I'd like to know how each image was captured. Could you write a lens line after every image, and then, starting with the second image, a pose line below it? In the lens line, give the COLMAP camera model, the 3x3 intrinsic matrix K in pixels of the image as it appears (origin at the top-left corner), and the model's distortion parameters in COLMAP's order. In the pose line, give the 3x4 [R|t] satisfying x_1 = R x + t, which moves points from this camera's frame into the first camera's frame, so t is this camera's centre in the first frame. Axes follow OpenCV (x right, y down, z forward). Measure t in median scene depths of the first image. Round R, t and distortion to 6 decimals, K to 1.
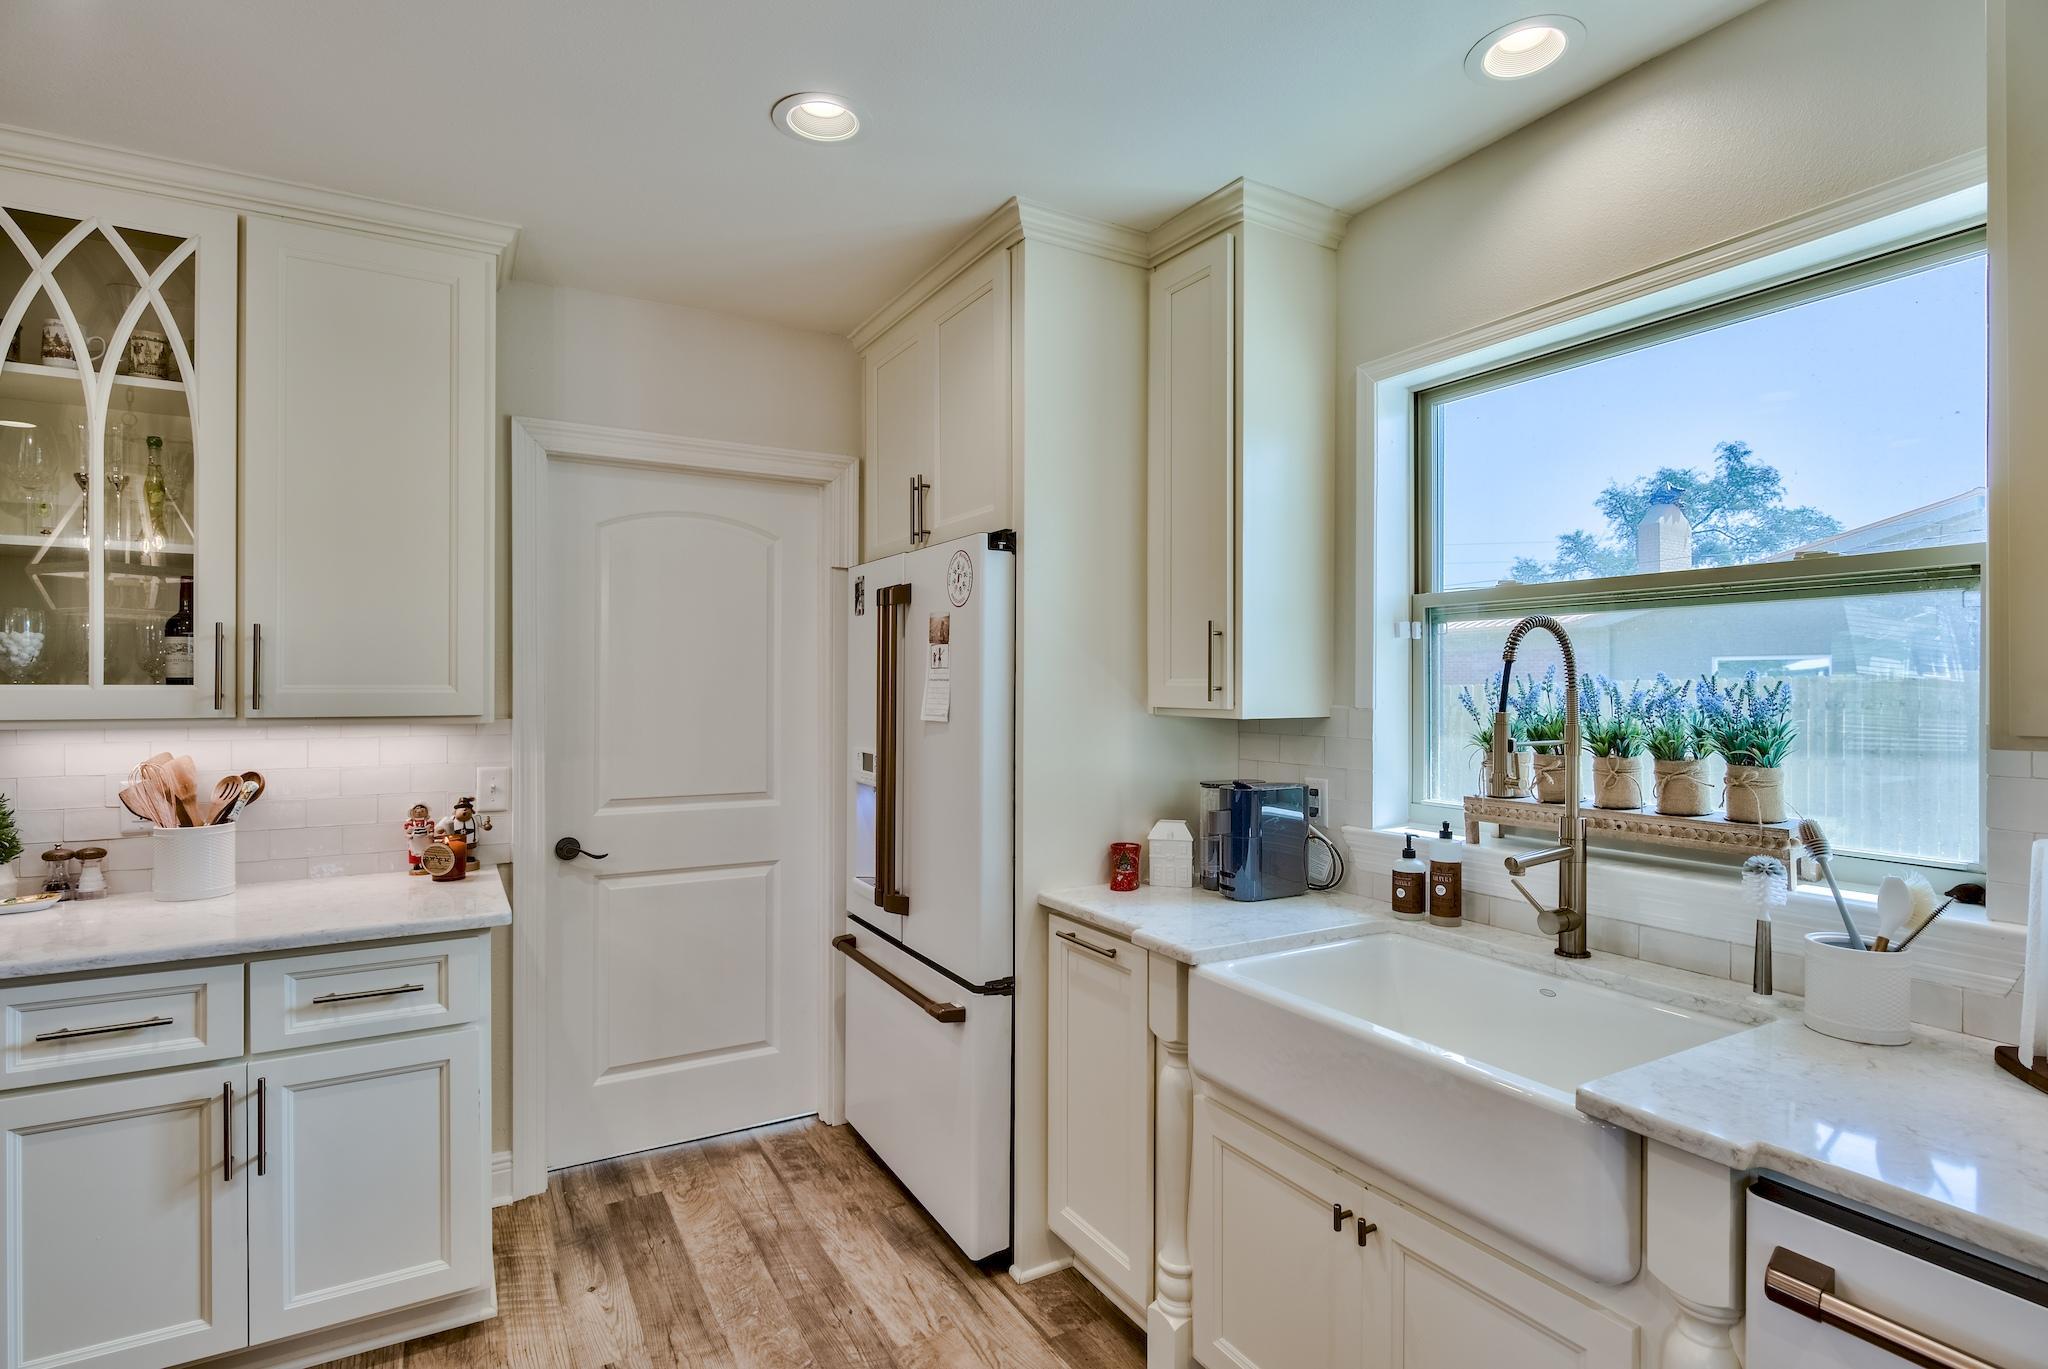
lens RADIAL K [[997.5, 0, 1035.5], [0, 997.5, 683.0], [0, 0, 1]] dist [-0.002726, -0.000014]
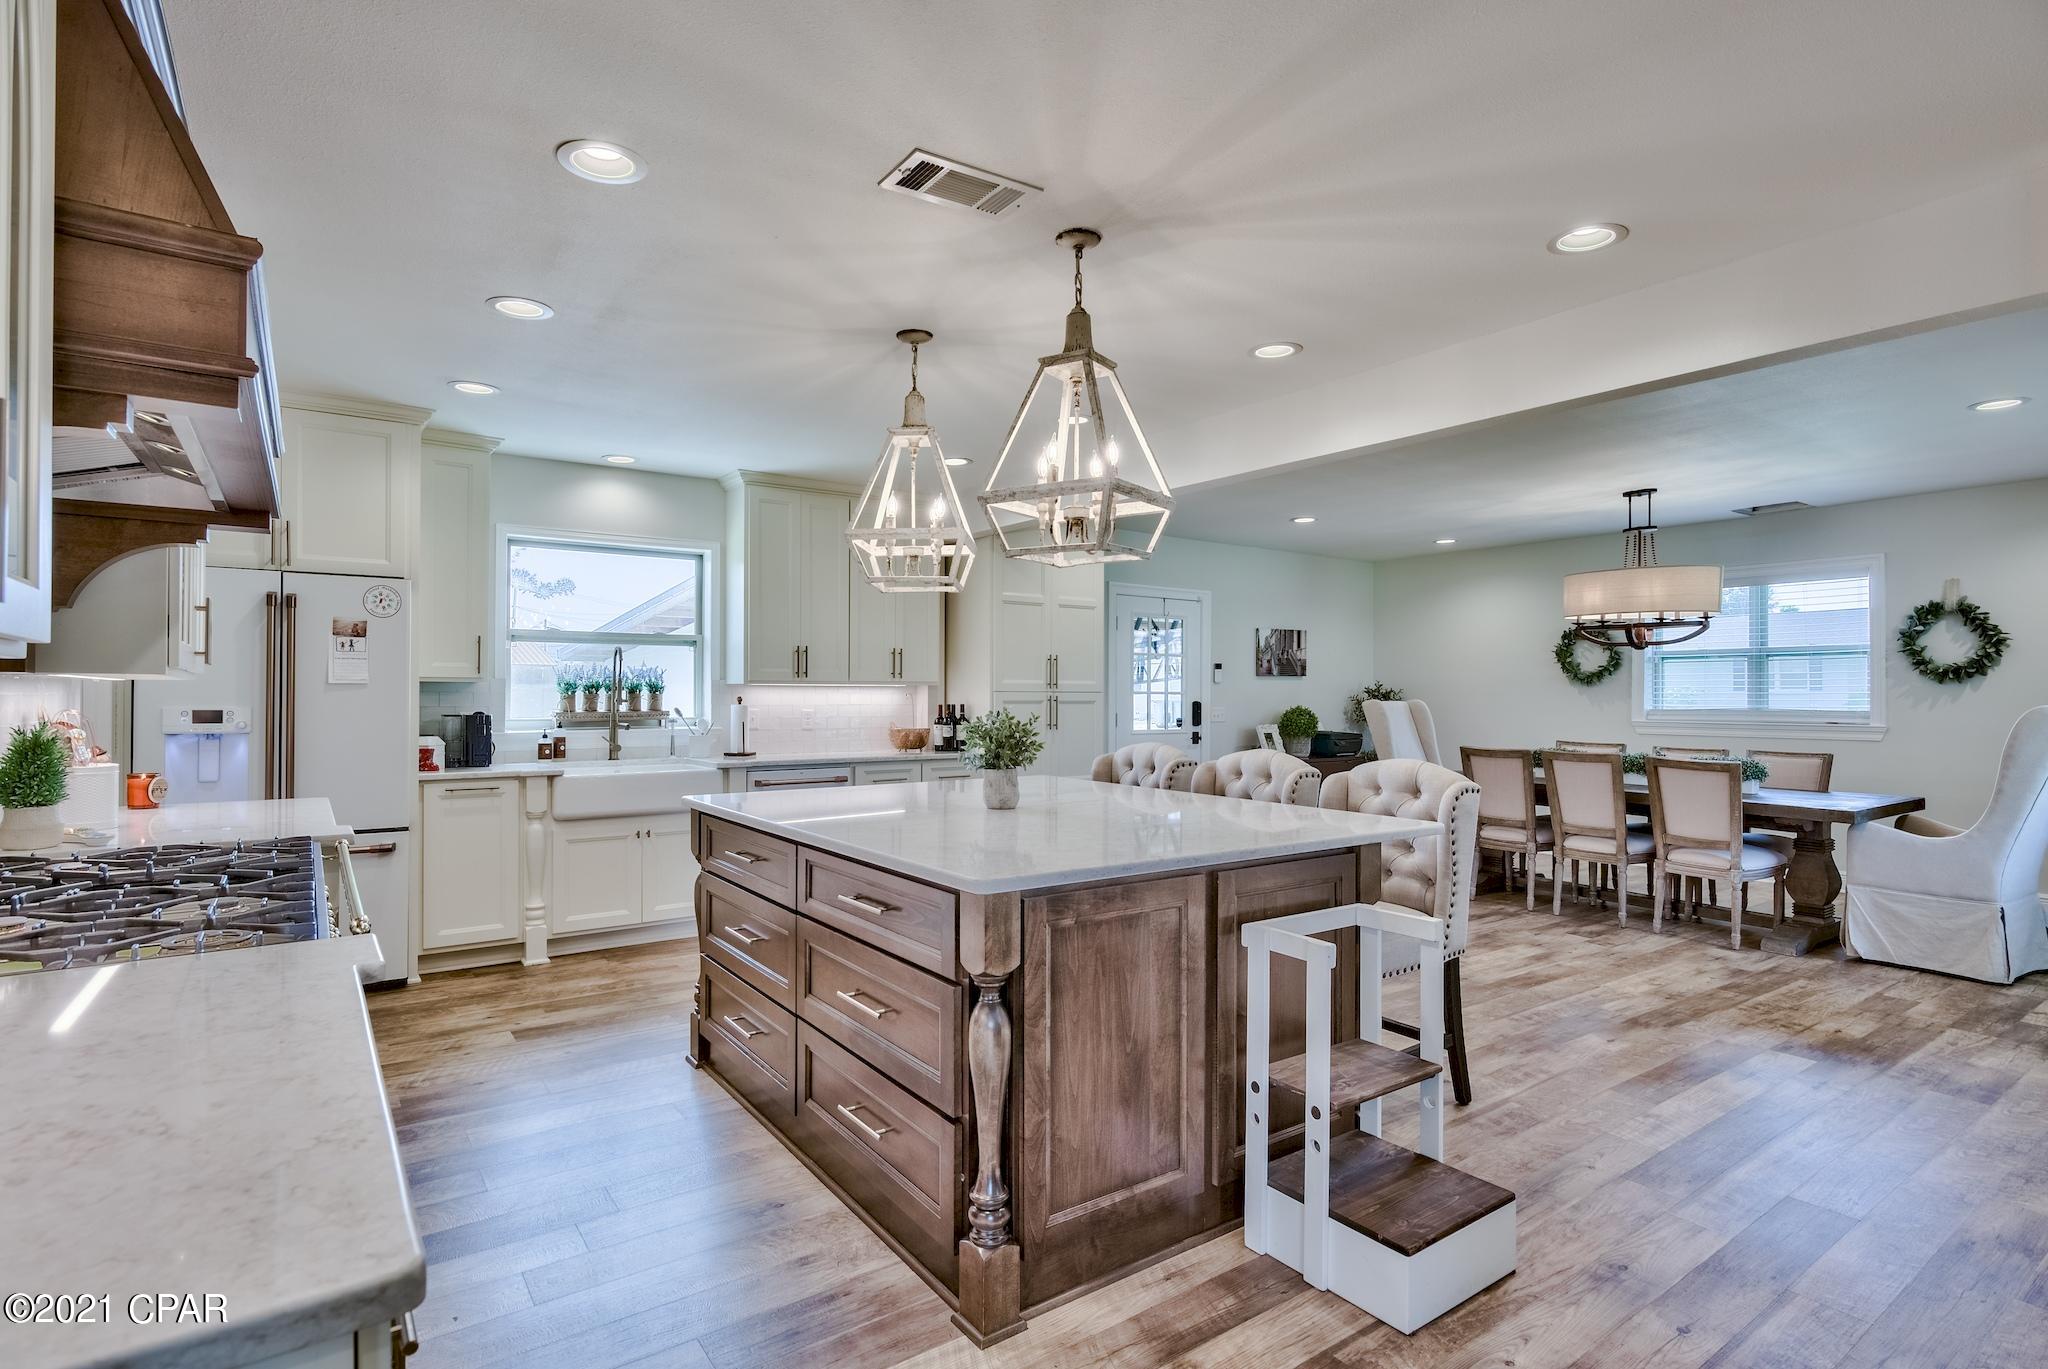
lens RADIAL K [[1011.0, 0, 1005.5], [0, 1011.0, 686.8], [0, 0, 1]] dist [-0.000673, 0.000491]
pose [[-0.076556, 0.007411, 0.997038, -2.016758], [-0.003316, 0.999965, -0.007688, 0.059715], [-0.997060, -0.003895, -0.076529, 0.058573]]
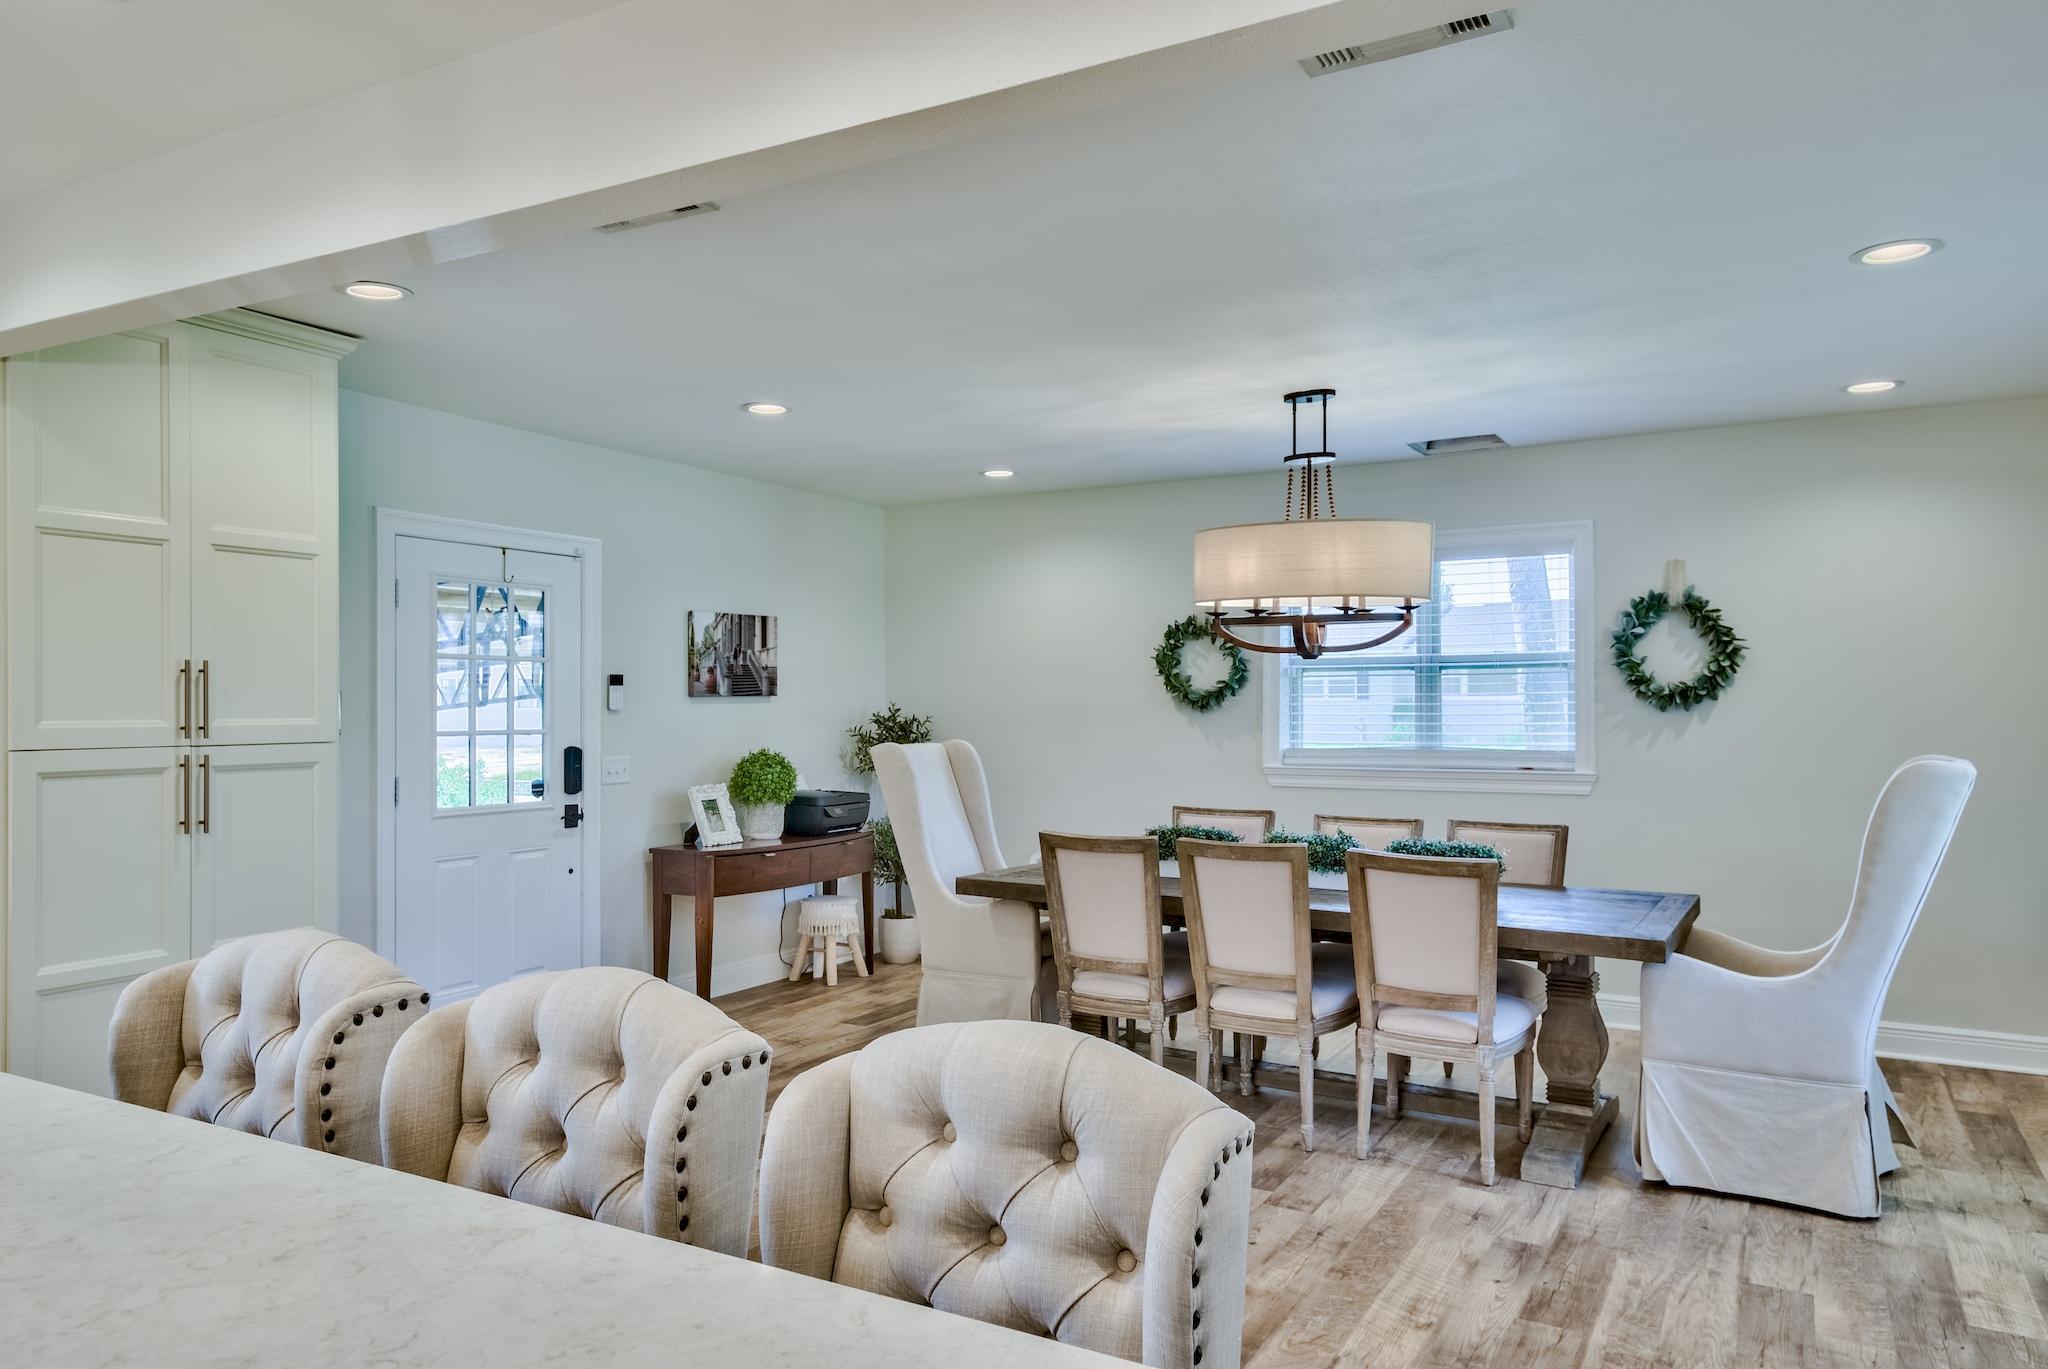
lens RADIAL K [[1387.1, 0, 1002.5], [0, 1387.1, 691.1], [0, 0, 1]] dist [0.039413, 0.000619]
pose [[-0.493569, 0.009529, 0.869655, -1.187722], [0.003878, 0.999954, -0.008756, 0.004845], [-0.869698, -0.000949, -0.493583, -0.293138]]
